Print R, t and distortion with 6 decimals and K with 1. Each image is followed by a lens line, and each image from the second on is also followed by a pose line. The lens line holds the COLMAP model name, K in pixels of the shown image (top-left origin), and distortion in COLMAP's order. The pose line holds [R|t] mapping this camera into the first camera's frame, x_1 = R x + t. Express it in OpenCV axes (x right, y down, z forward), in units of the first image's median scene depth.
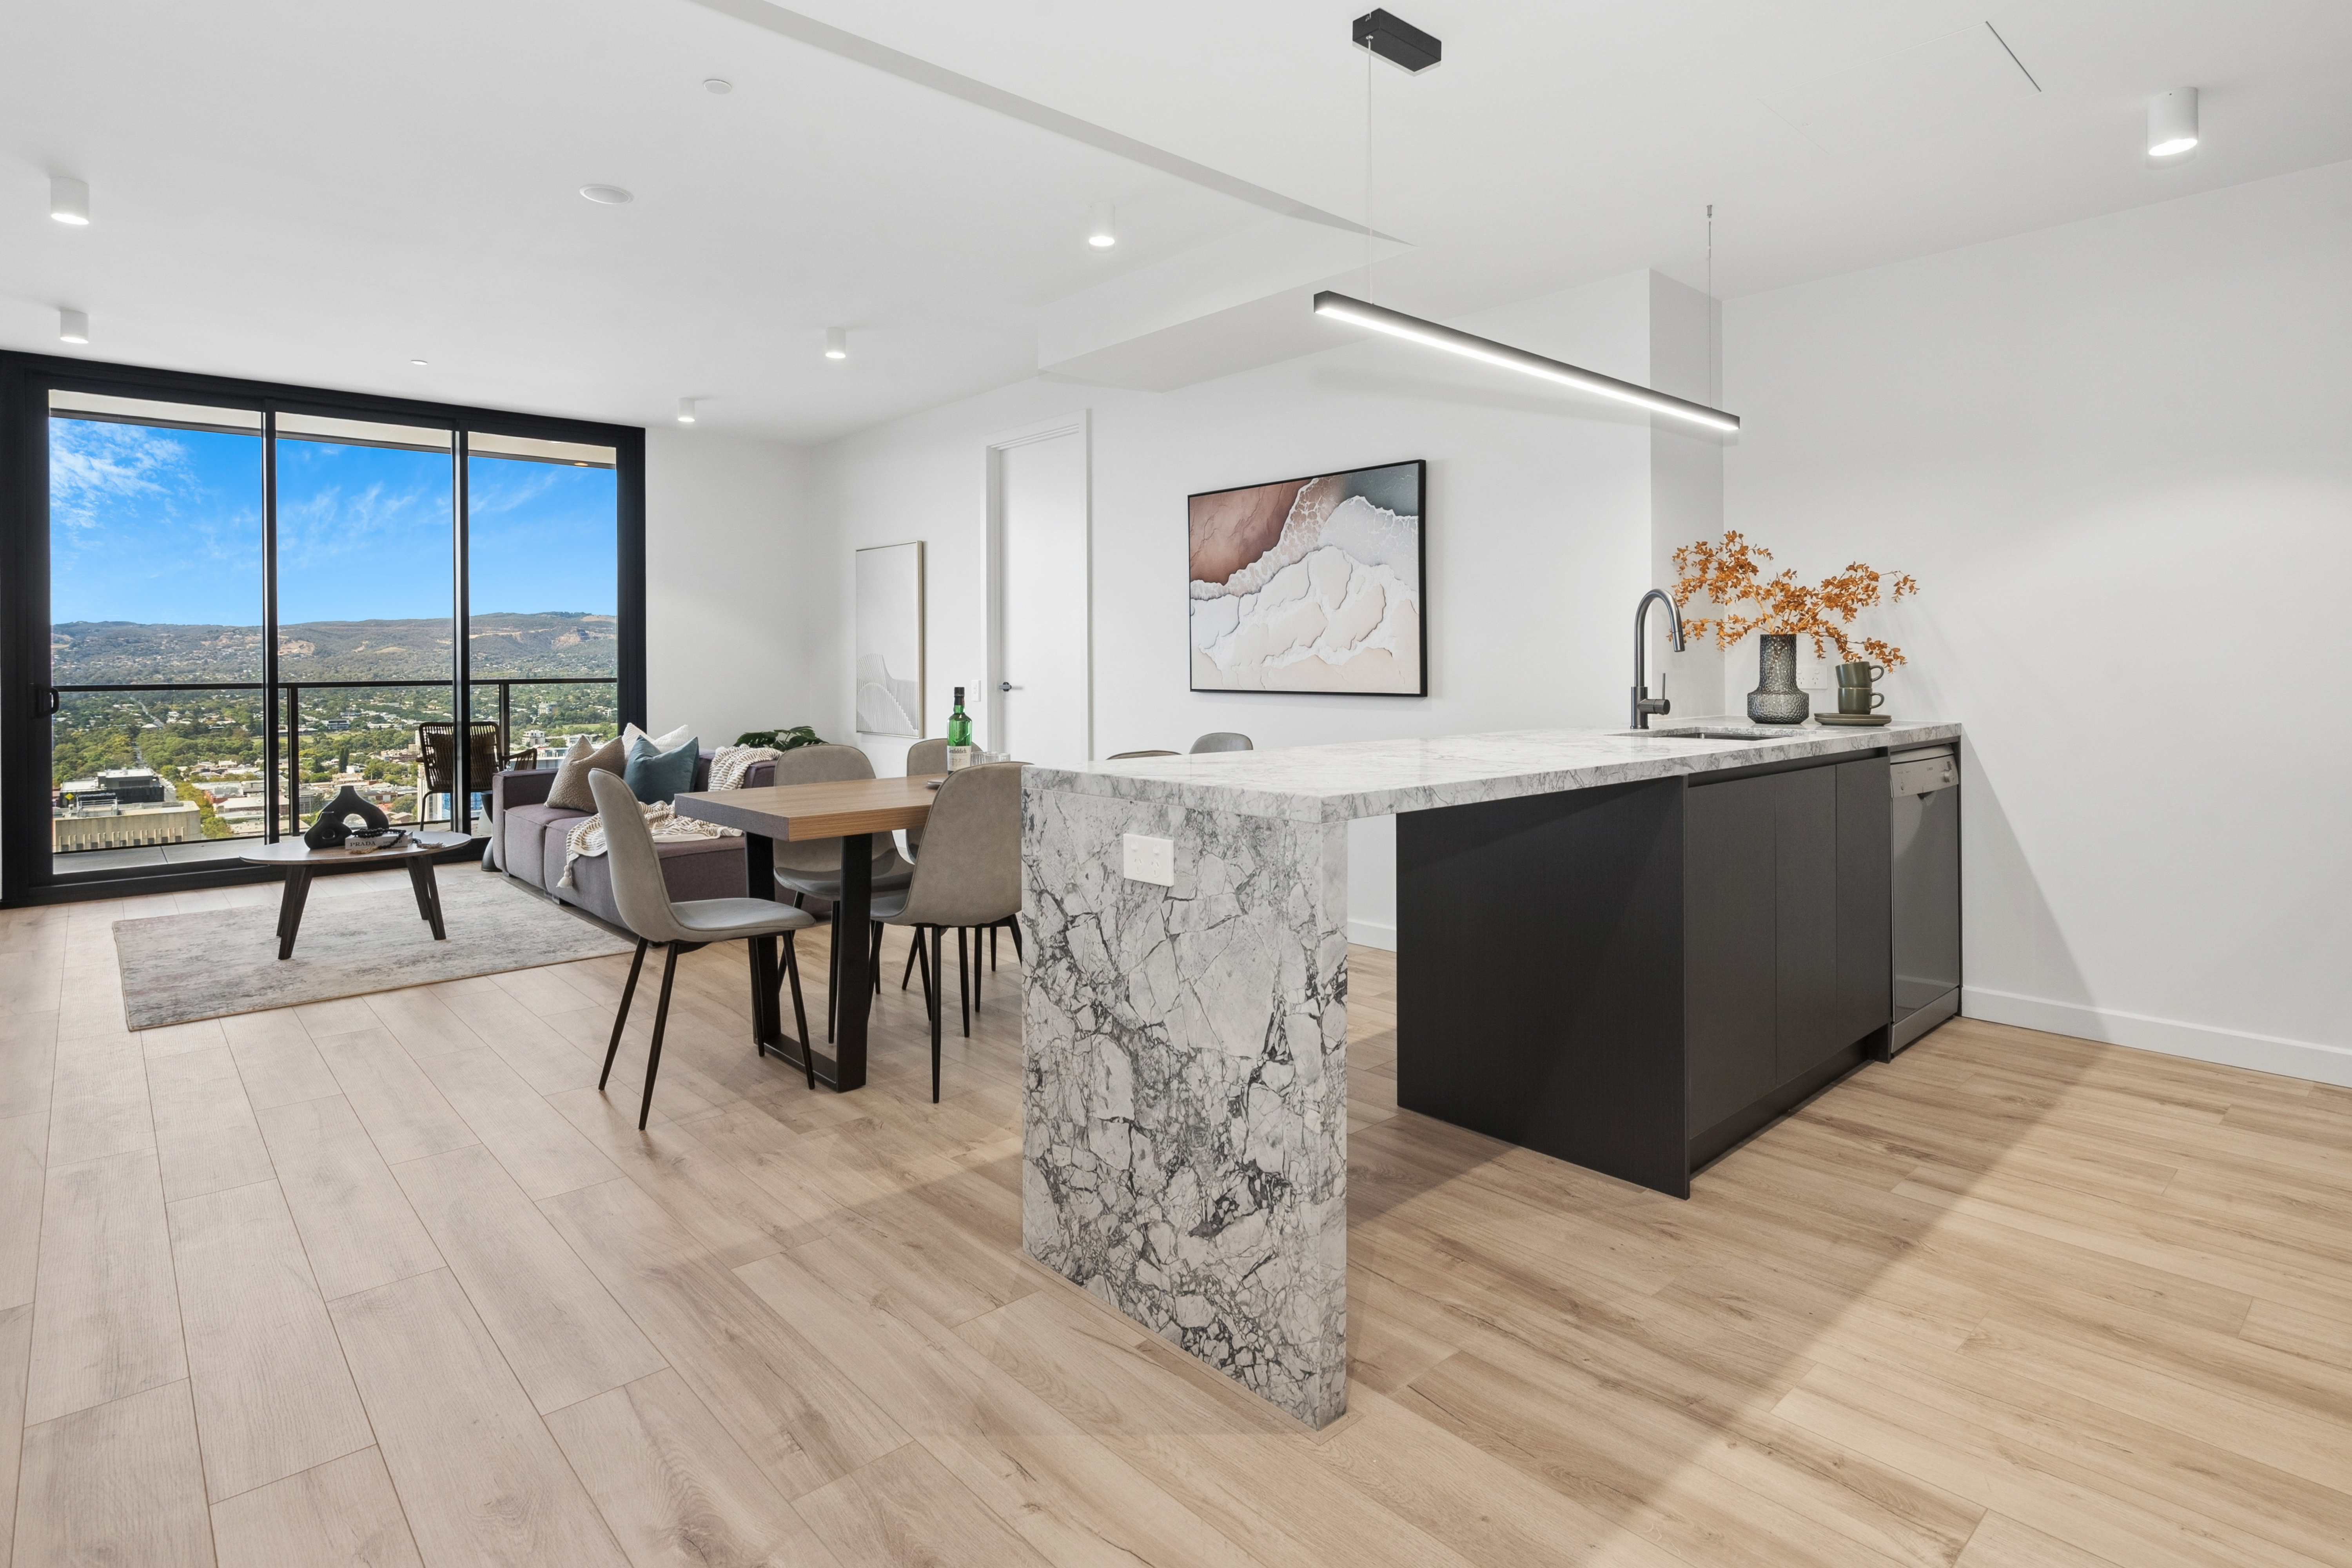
lens RADIAL K [[1209.5, 0, 1178.5], [0, 1209.5, 664.8], [0, 0, 1]] dist [-0.002483, -0.000083]
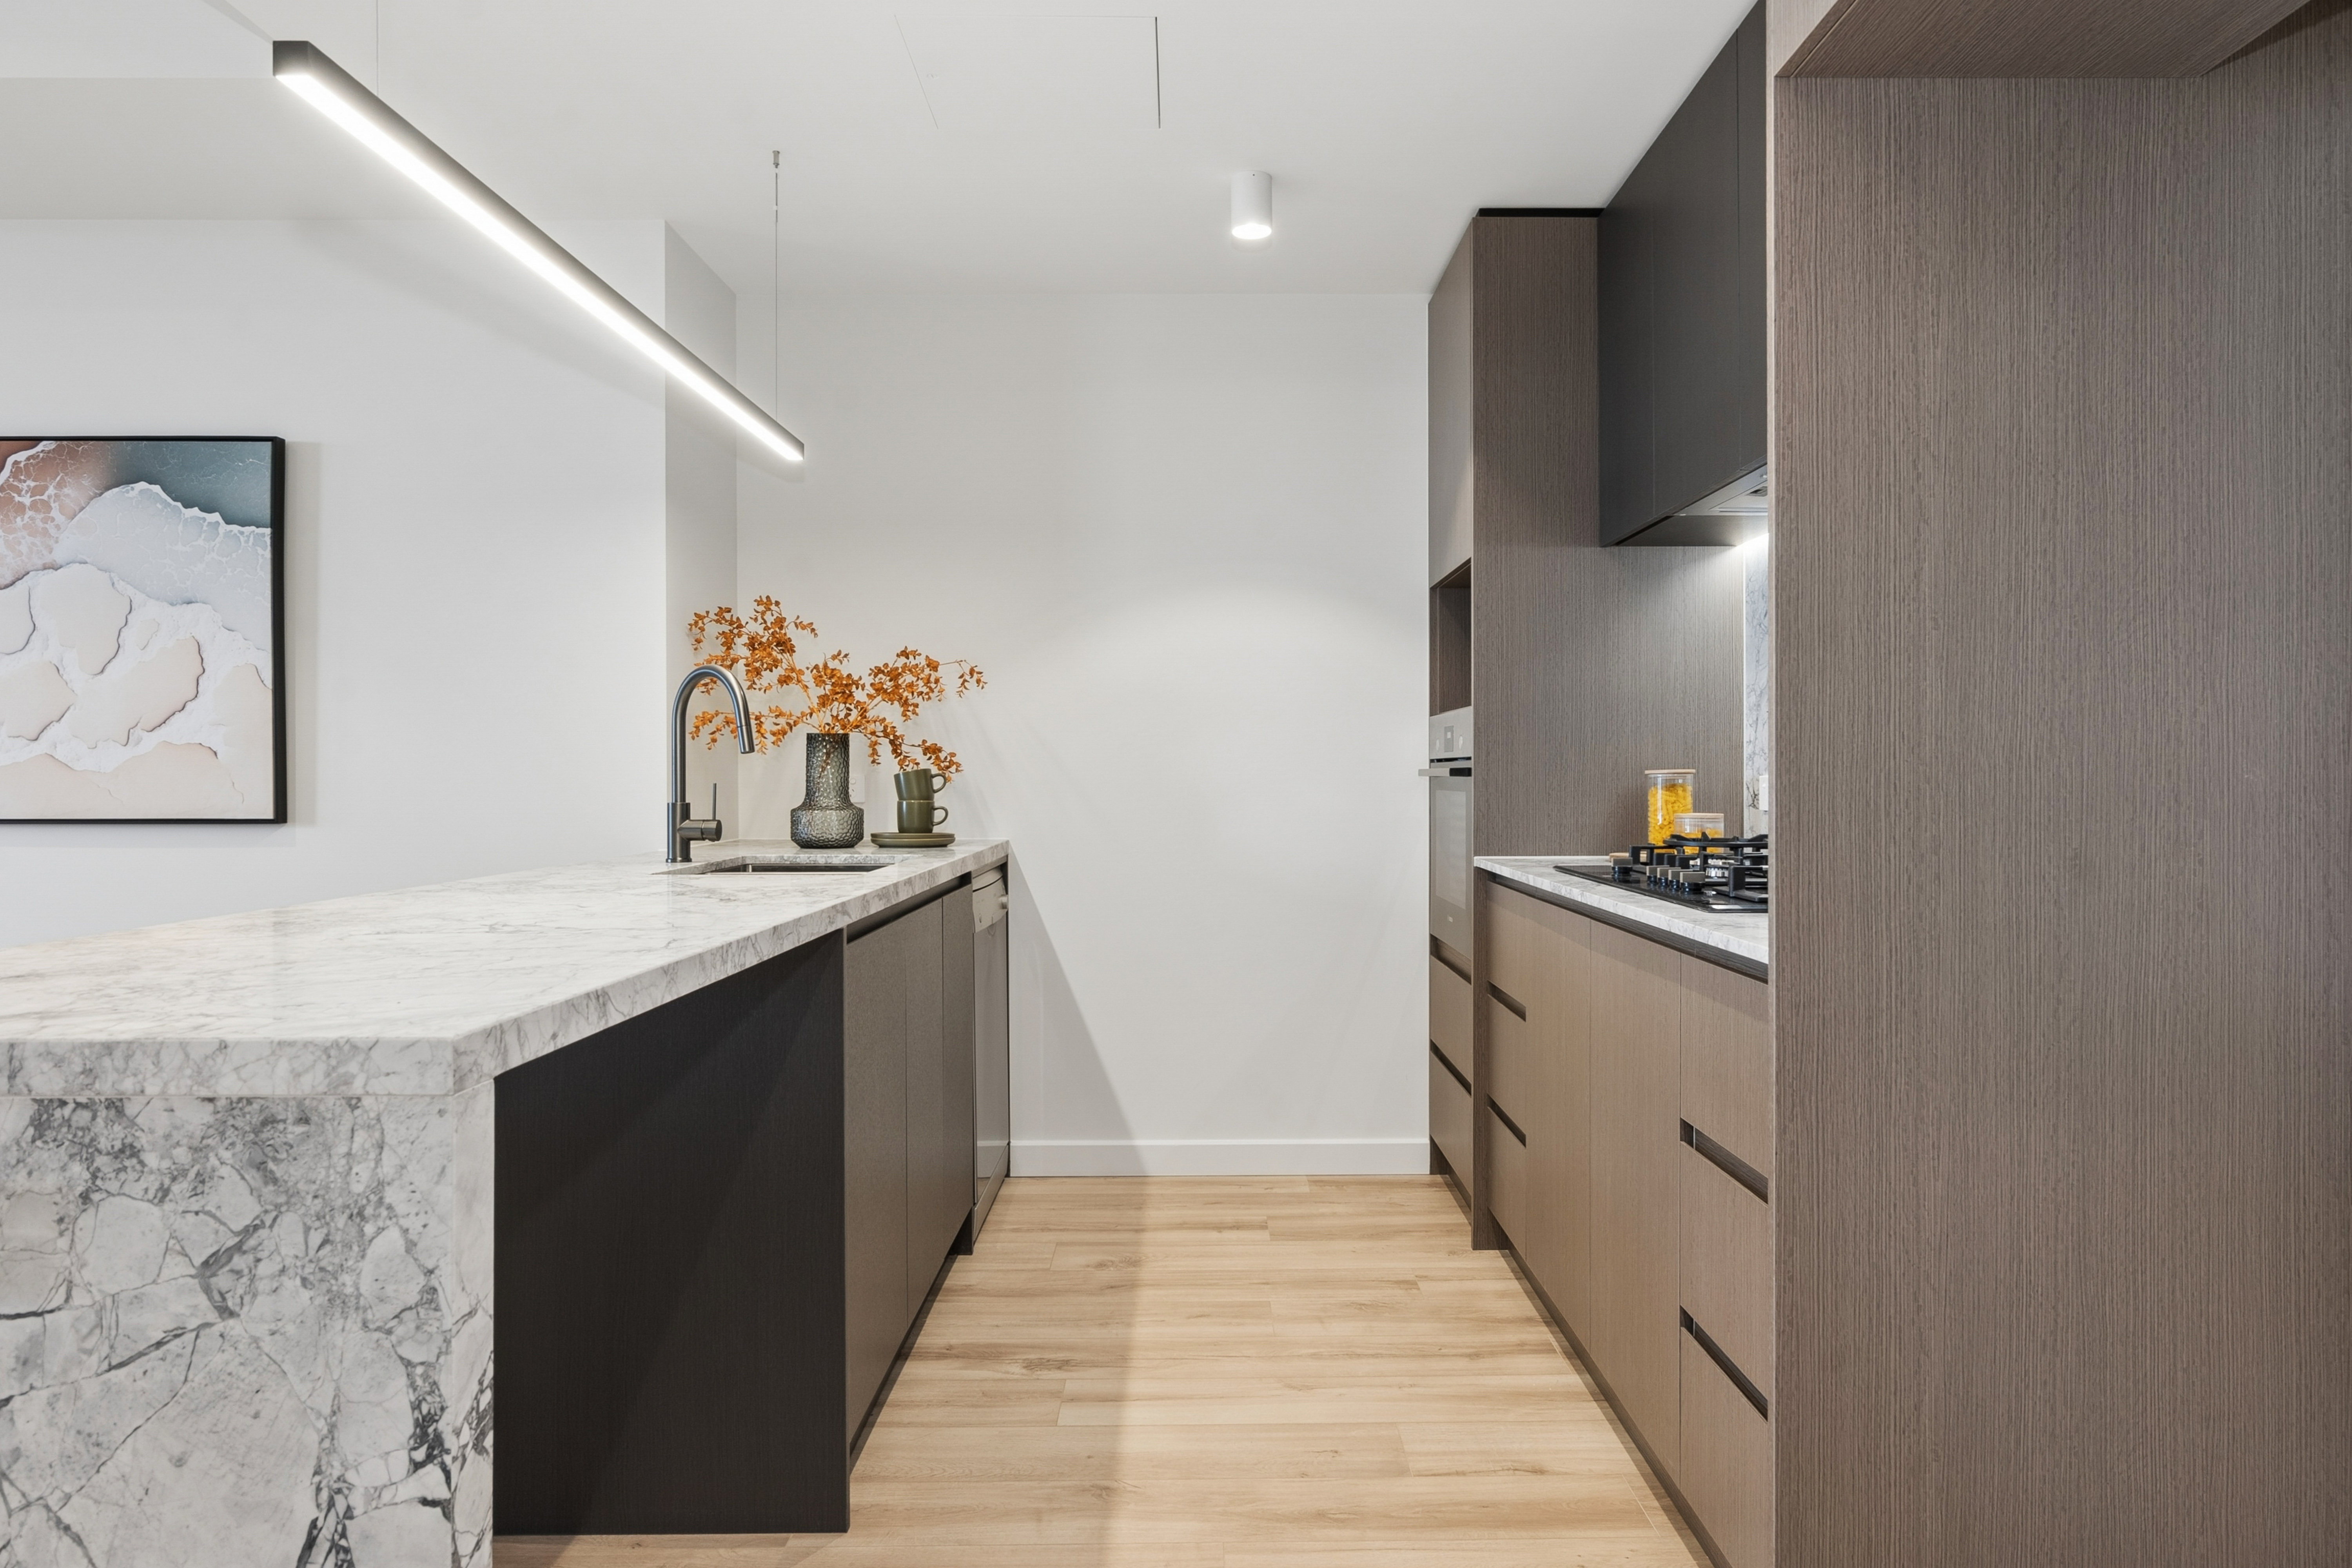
lens RADIAL K [[1484.0, 0, 1203.8], [0, 1484.0, 773.3], [0, 0, 1]] dist [-0.010040, 0.005022]
pose [[0.663556, 0.002059, 0.748123, -0.072294], [-0.000679, 0.999997, -0.002151, 0.003019], [-0.748126, 0.000919, 0.663556, 0.227674]]
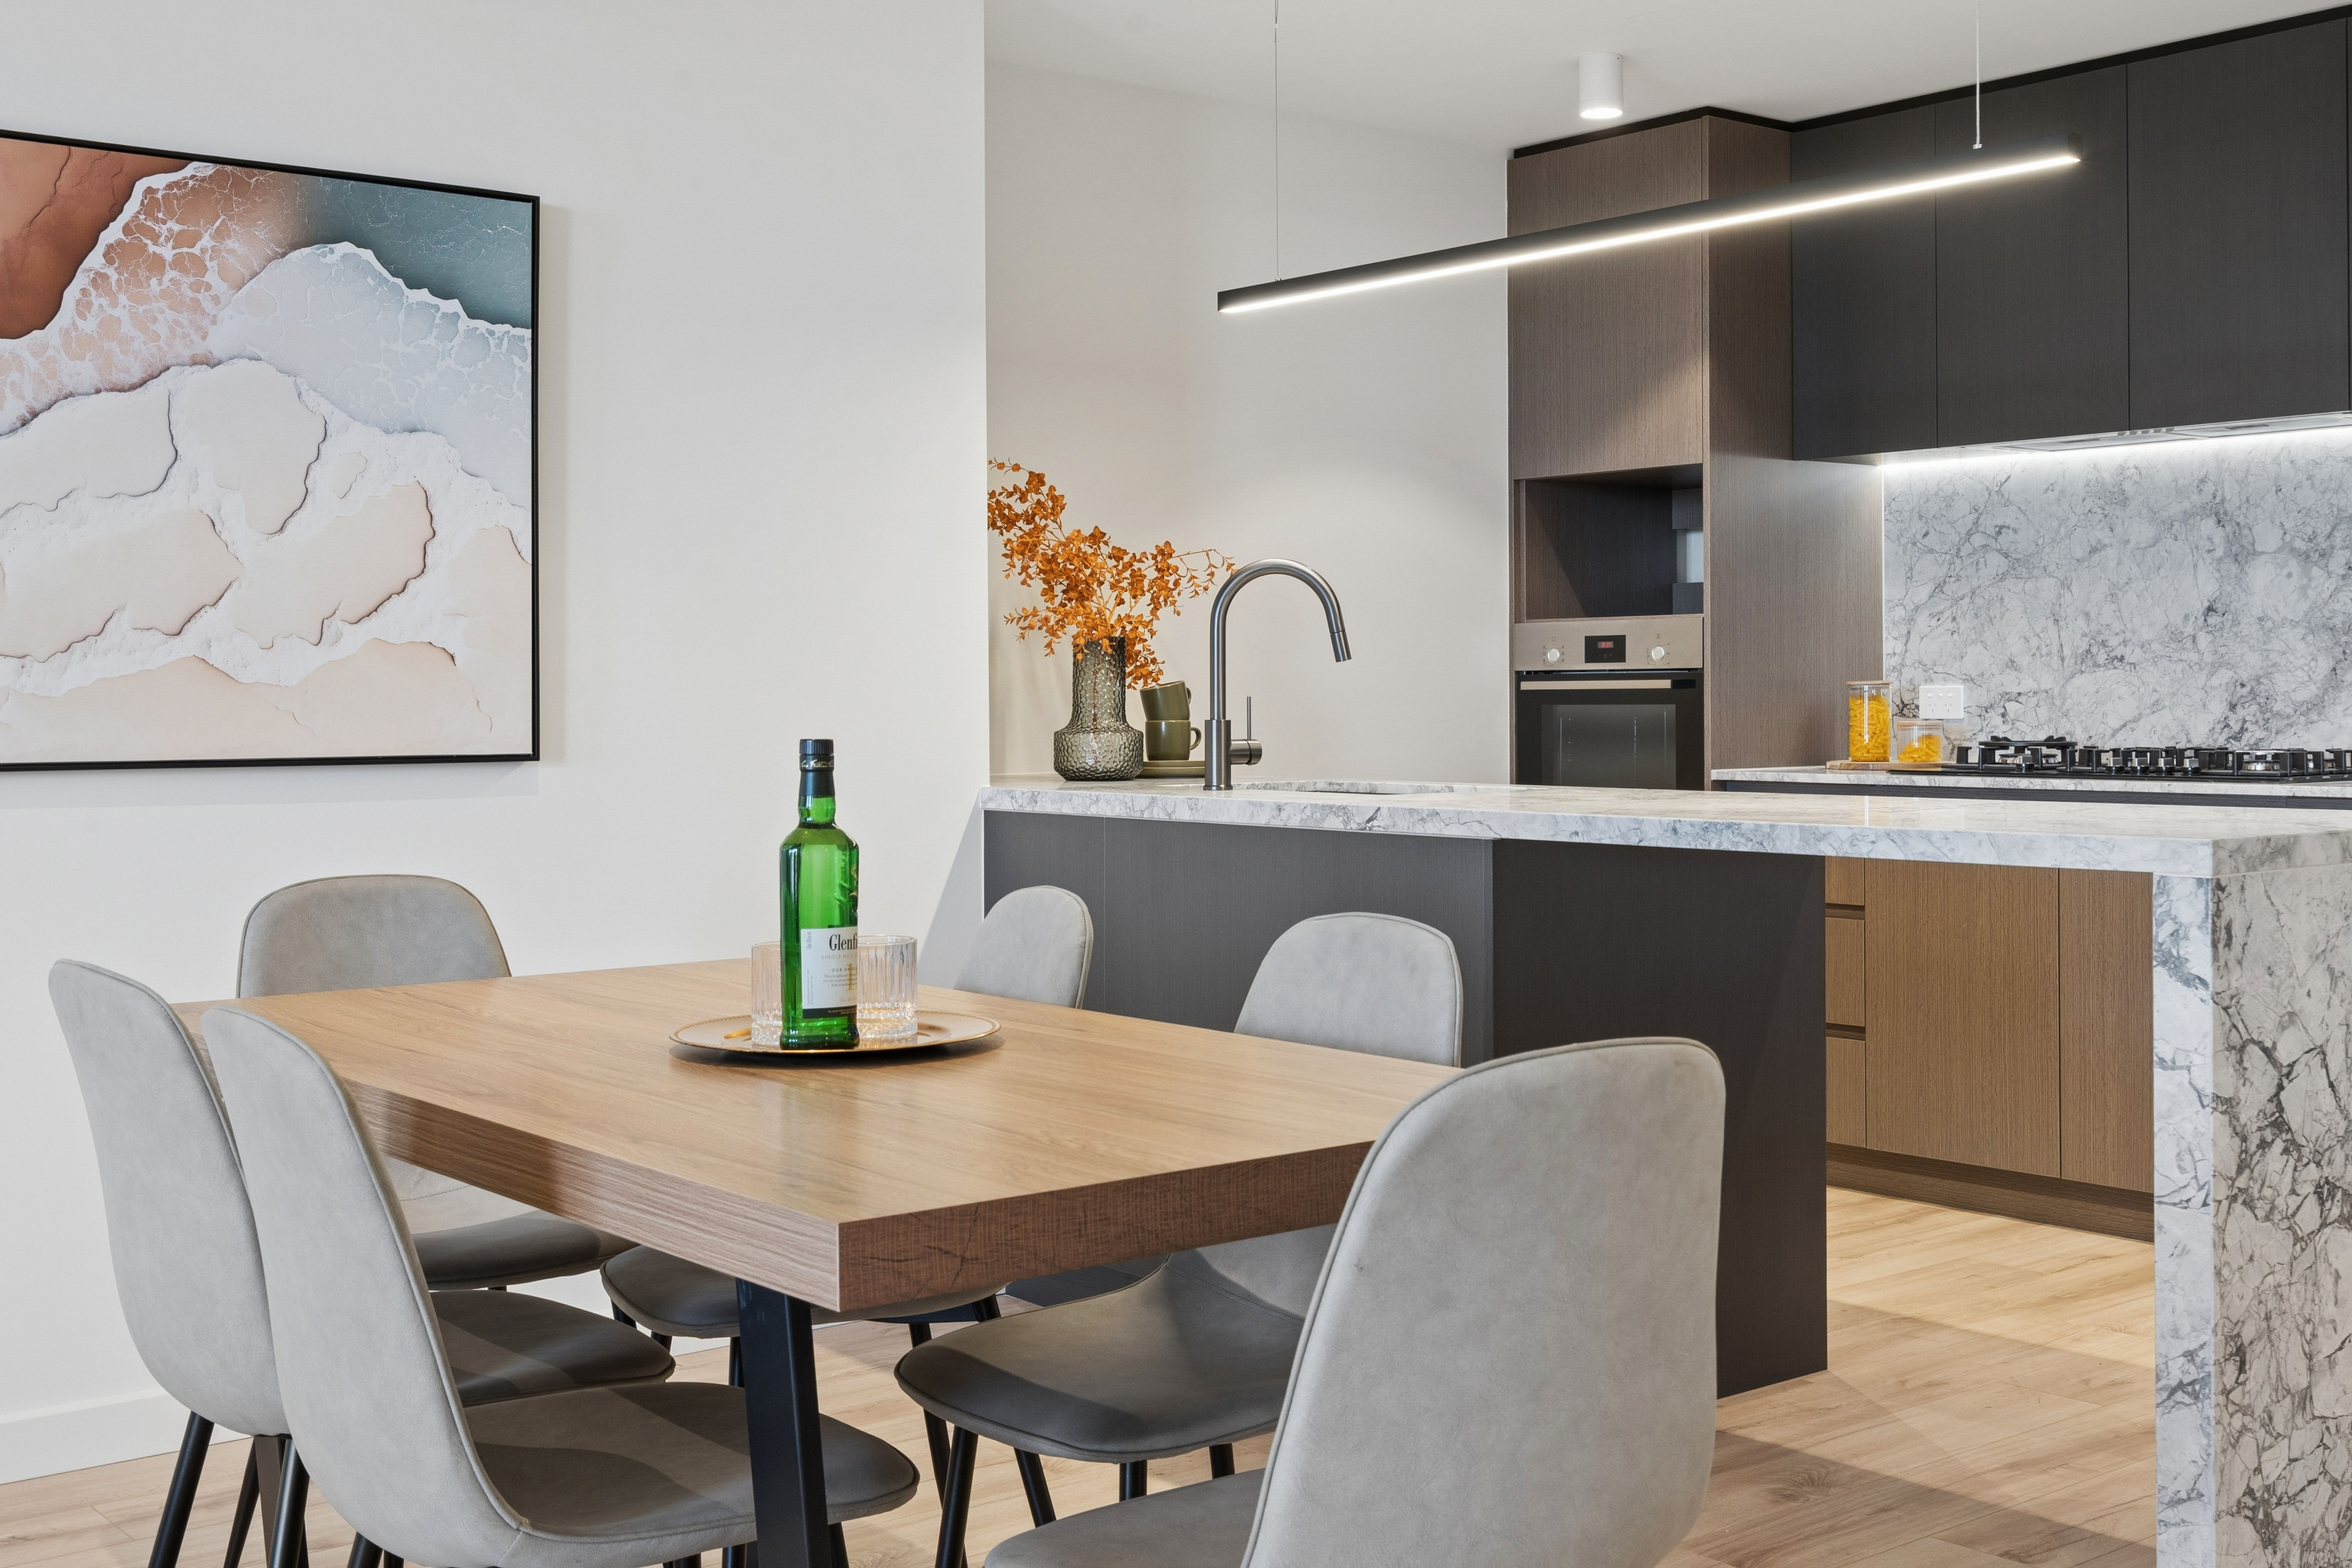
lens RADIAL K [[2668.0, 0, 1292.8], [0, 2668.0, 698.8], [0, 0, 1]] dist [0.006028, 0.002392]
pose [[0.034689, 0.001408, 0.999397, -1.080815], [0.006092, 0.999980, -0.001620, 0.011948], [-0.999380, 0.006144, 0.034679, 1.061874]]
